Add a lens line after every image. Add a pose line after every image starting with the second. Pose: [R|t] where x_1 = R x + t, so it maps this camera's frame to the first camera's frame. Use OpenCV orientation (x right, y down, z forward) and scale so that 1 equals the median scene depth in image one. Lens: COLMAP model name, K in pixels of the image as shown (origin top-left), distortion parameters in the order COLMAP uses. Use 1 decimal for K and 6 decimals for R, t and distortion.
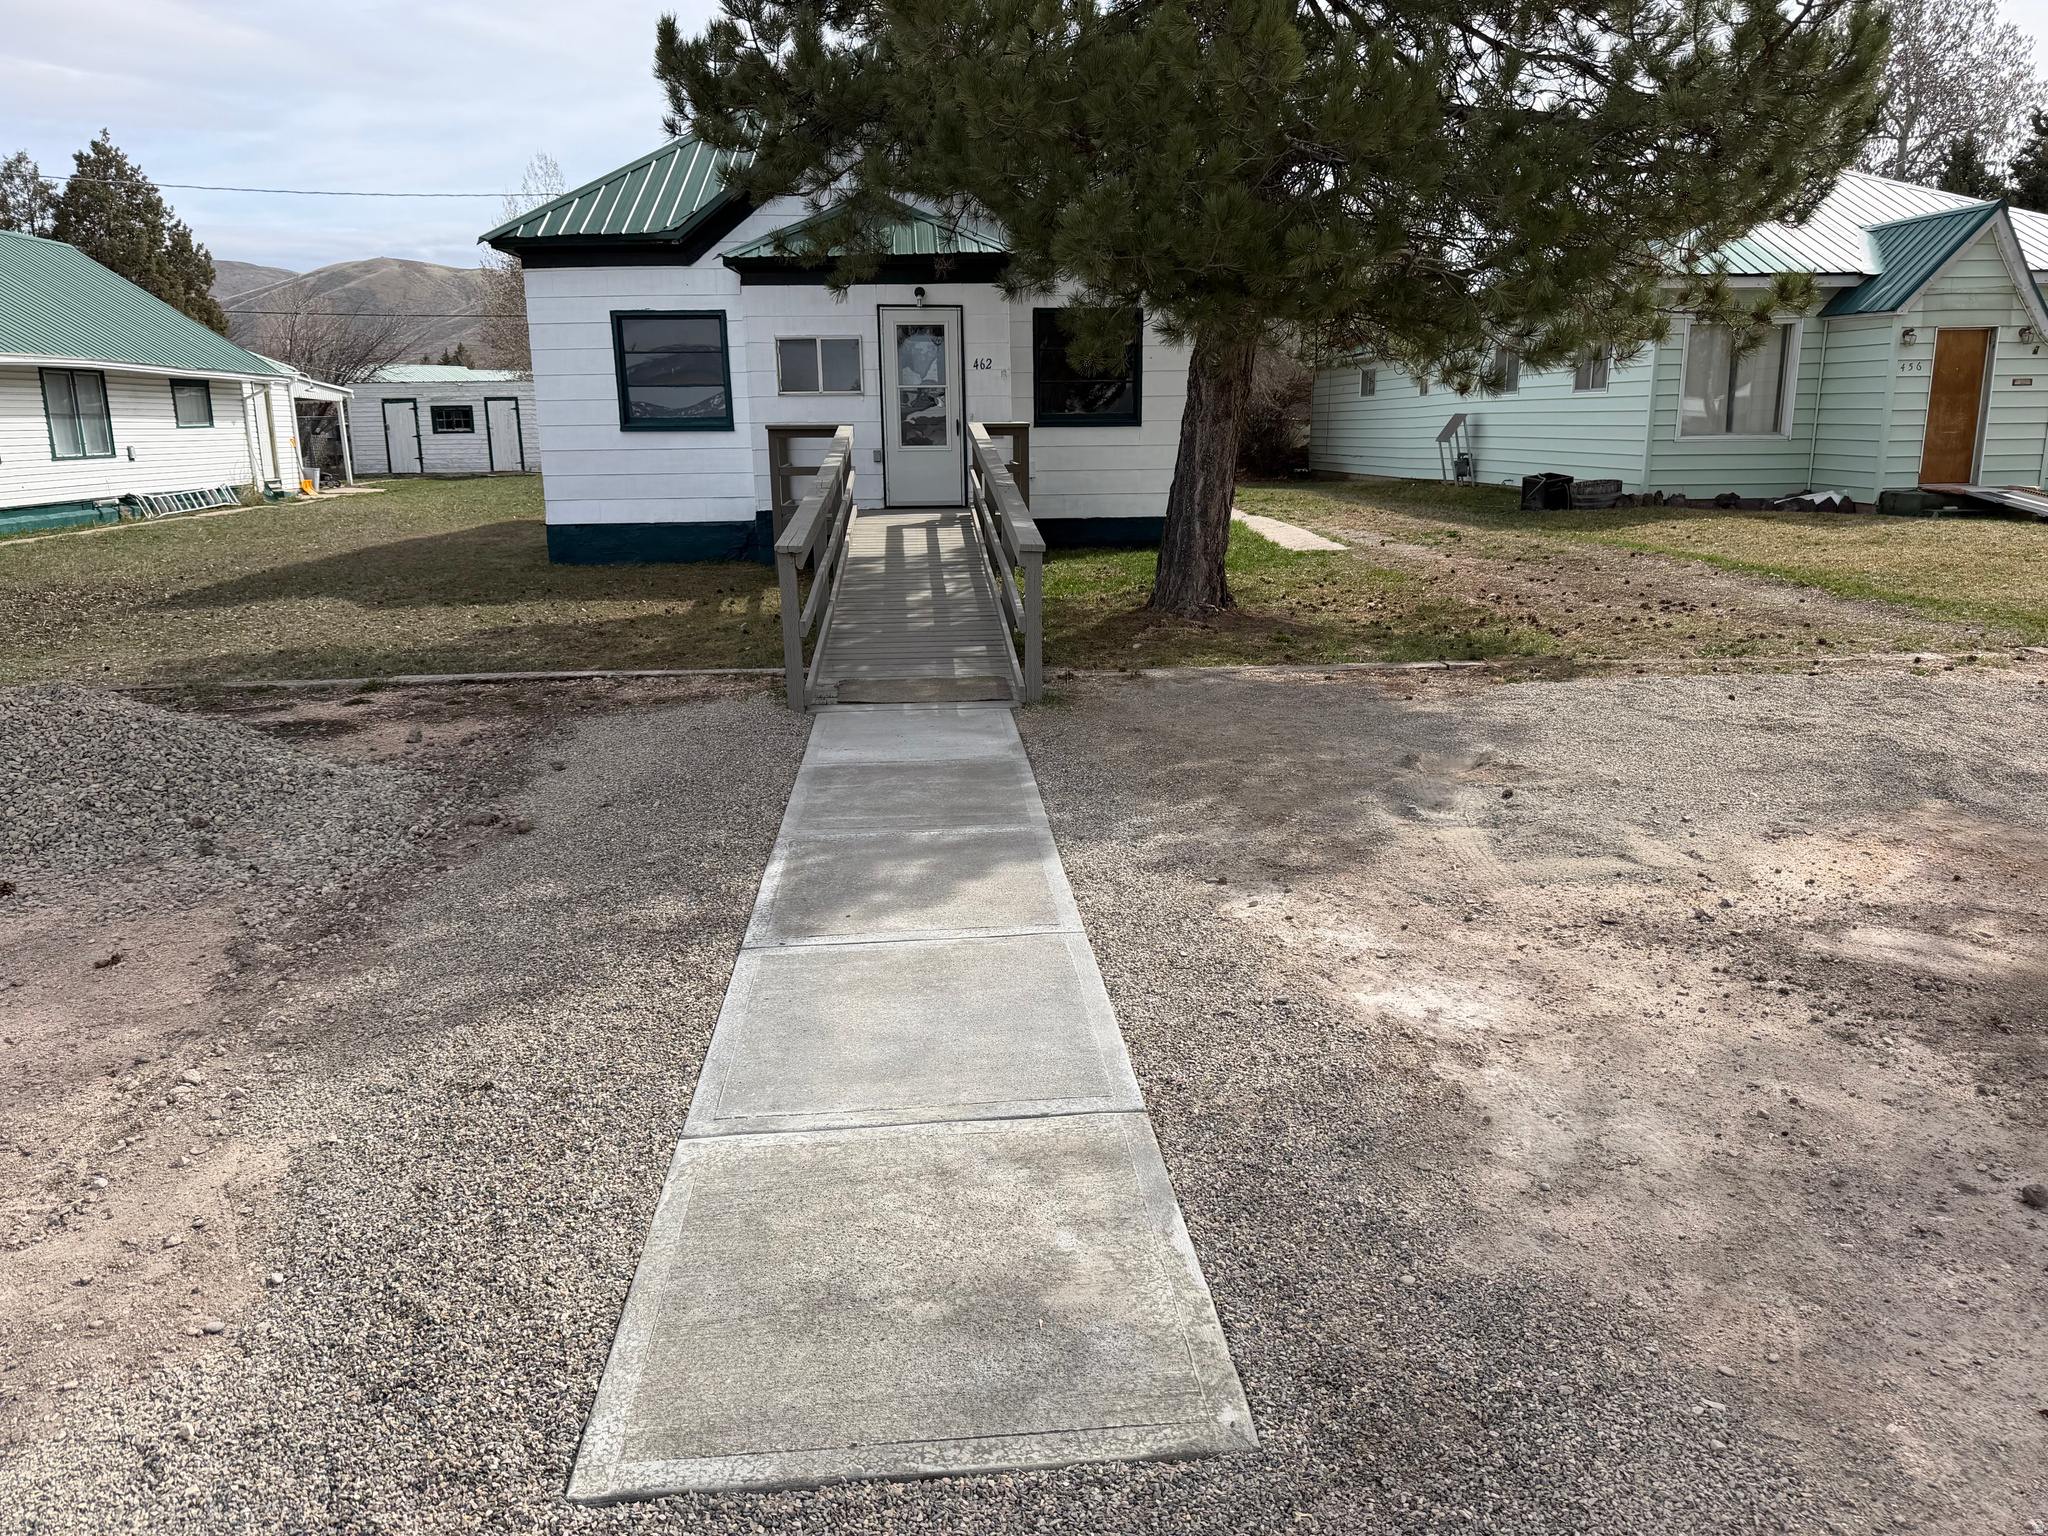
lens RADIAL K [[1458.0, 0, 1020.2], [0, 1458.0, 773.7], [0, 0, 1]] dist [0.040778, -0.041682]
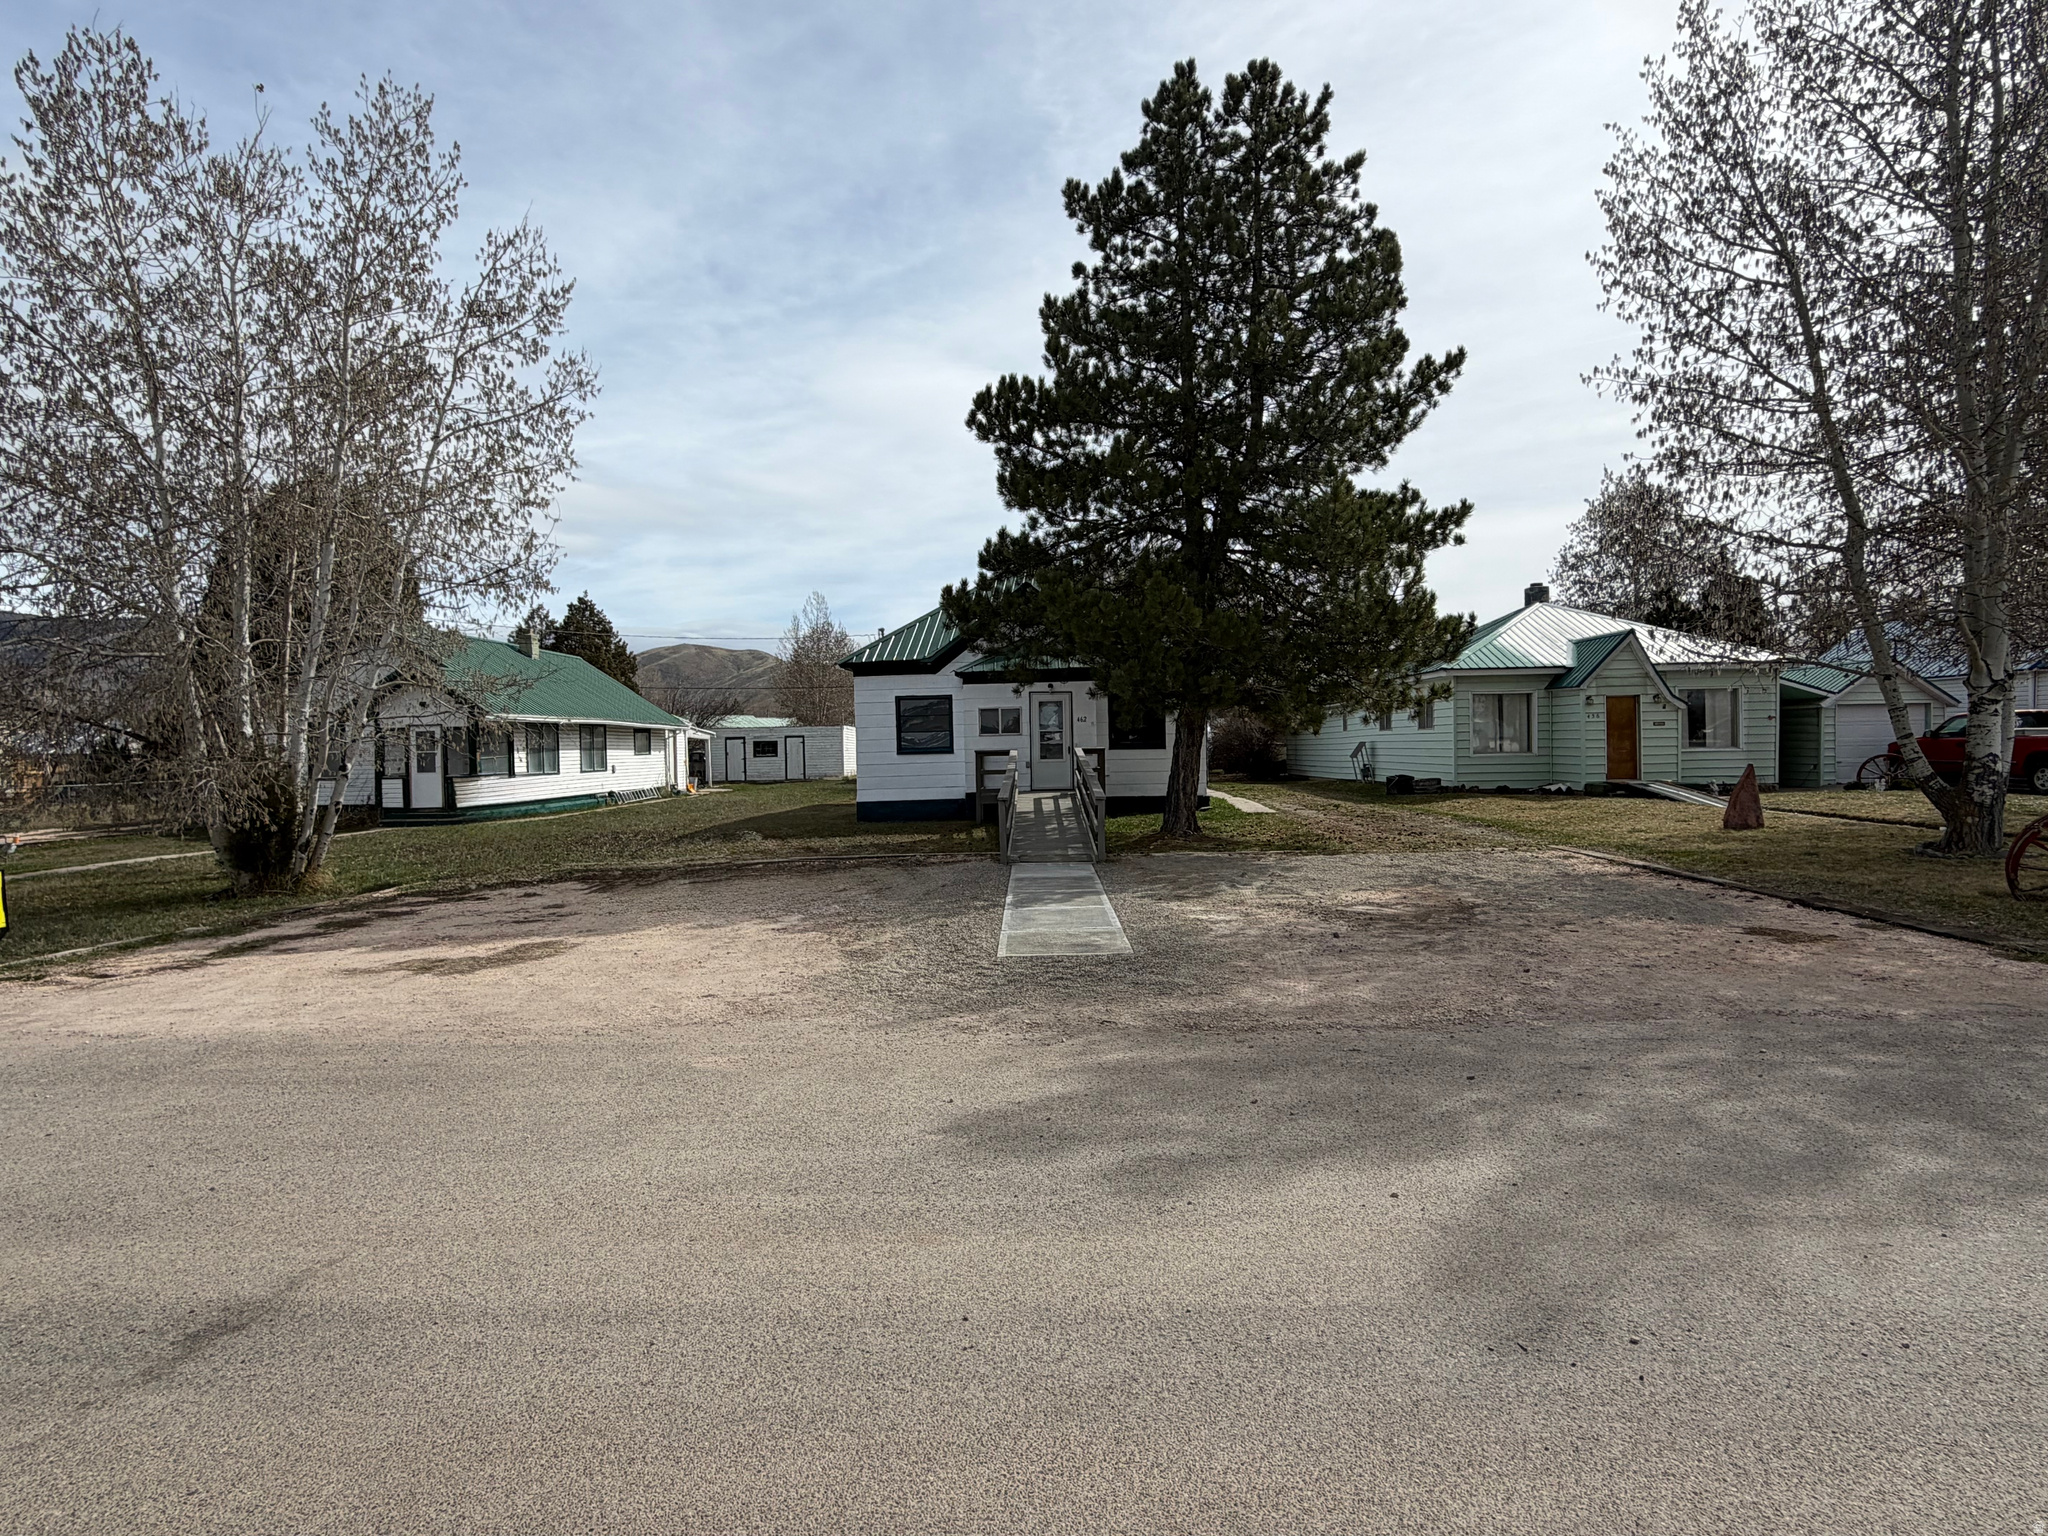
lens RADIAL K [[1061.7, 0, 1025.0], [0, 1061.7, 773.7], [0, 0, 1]] dist [0.005298, 0.002346]
pose [[0.996750, -0.005139, -0.080392, 0.010466], [-0.011765, 0.977976, -0.208386, 0.074770], [0.079692, 0.208654, 0.974737, -0.319514]]
